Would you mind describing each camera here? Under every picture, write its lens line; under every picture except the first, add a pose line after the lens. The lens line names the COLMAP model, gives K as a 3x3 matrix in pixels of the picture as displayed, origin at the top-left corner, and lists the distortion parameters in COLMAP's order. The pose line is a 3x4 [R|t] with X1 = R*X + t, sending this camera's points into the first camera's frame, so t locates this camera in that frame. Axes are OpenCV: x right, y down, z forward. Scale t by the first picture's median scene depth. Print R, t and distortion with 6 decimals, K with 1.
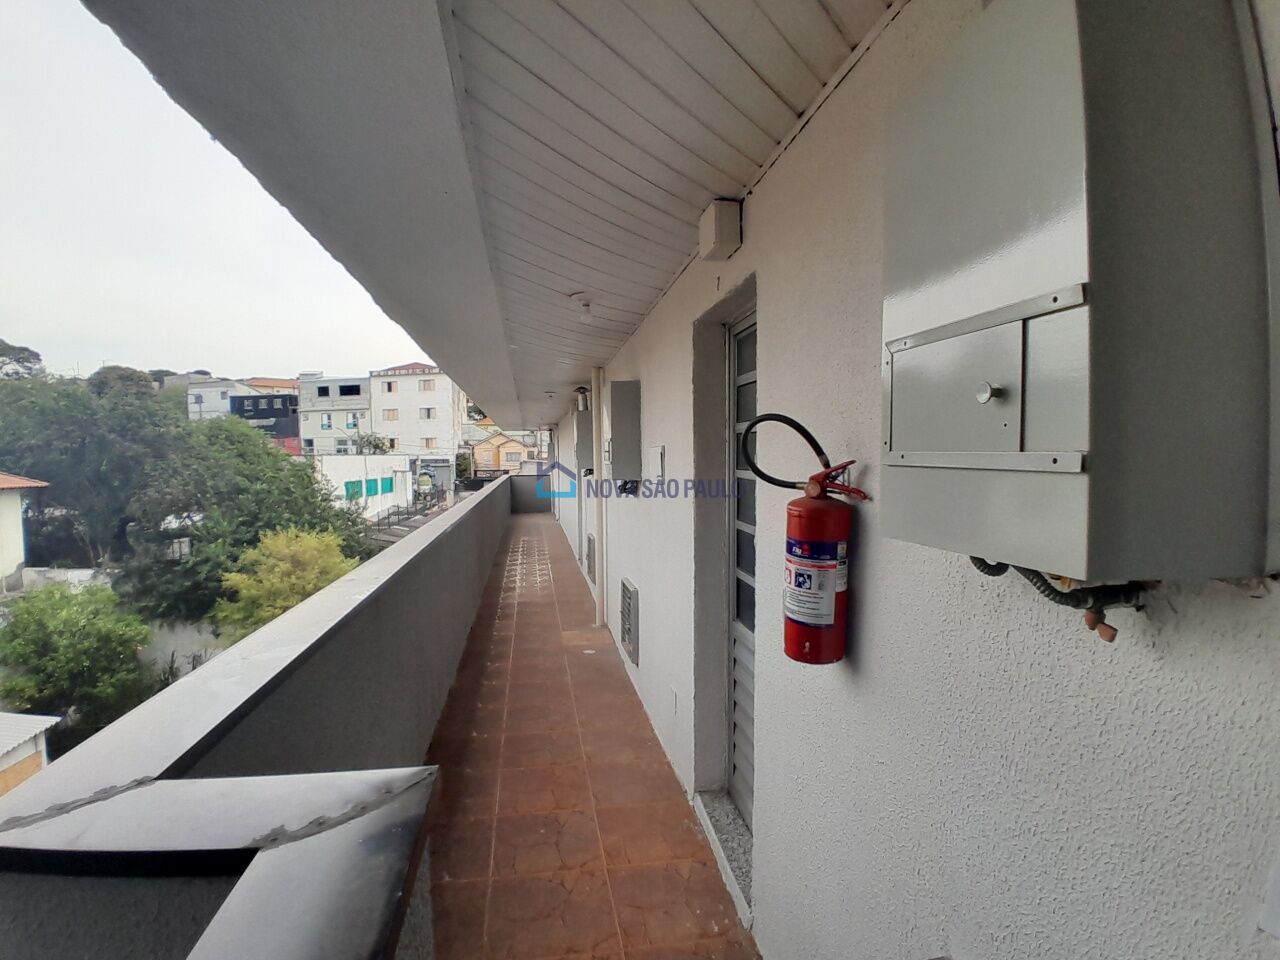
lens RADIAL K [[666.6, 0, 638.4], [0, 666.6, 495.0], [0, 0, 1]] dist [0.000429, -0.041192]
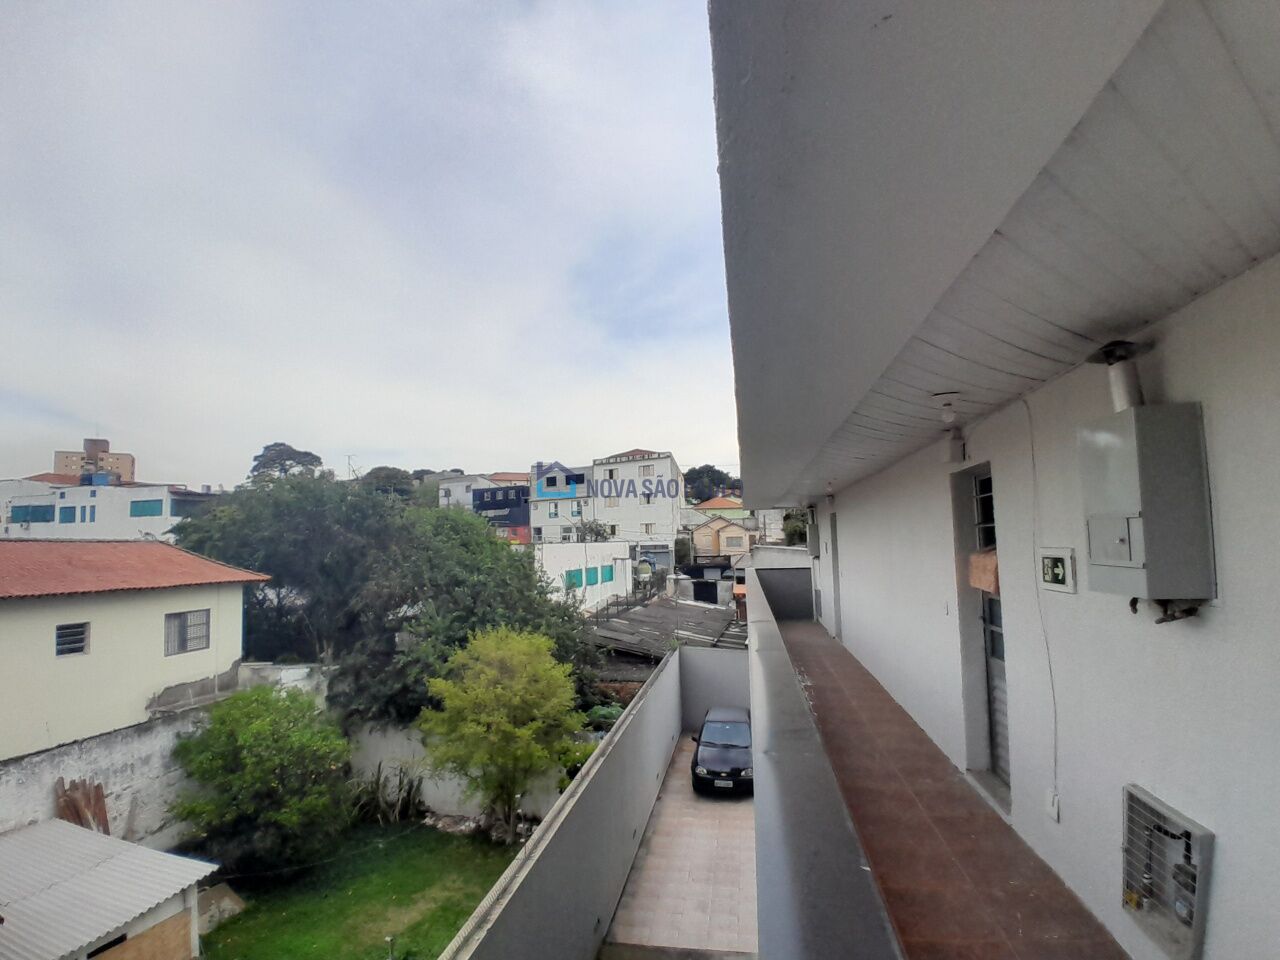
lens RADIAL K [[666.6, 0, 638.4], [0, 666.6, 495.0], [0, 0, 1]] dist [0.000429, -0.041192]
pose [[0.949673, -0.037223, -0.311024, -0.041894], [-0.002018, 0.992167, -0.124903, -0.009385], [0.313237, 0.119245, 0.942159, 0.127149]]
